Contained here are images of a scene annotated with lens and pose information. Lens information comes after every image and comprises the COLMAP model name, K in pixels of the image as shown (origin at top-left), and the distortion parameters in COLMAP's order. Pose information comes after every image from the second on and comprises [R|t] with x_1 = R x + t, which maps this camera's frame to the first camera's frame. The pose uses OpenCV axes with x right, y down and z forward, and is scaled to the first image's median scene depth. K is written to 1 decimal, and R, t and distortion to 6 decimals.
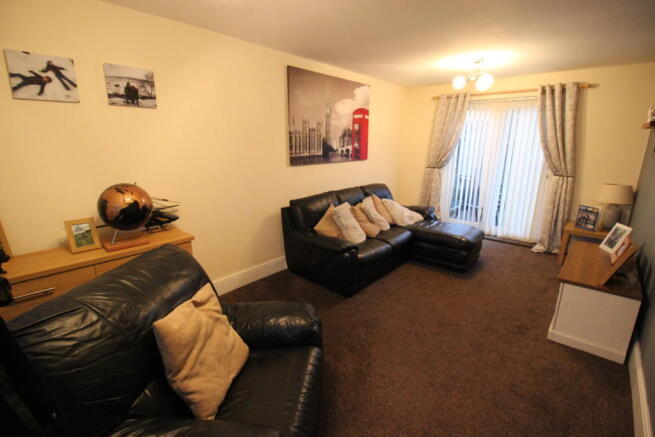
lens RADIAL K [[305.9, 0, 325.1], [0, 305.9, 219.1], [0, 0, 1]] dist [-0.002765, -0.006292]
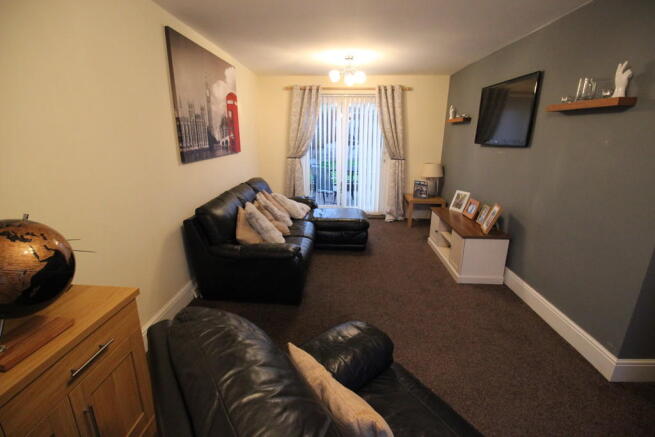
lens RADIAL K [[305.9, 0, 326.0], [0, 305.9, 220.4], [0, 0, 1]] dist [-0.002765, -0.006292]
pose [[0.784636, -0.167868, 0.596797, -0.283477], [0.148482, 0.985510, 0.081989, -0.041706], [-0.601913, 0.024282, 0.798192, 0.173665]]
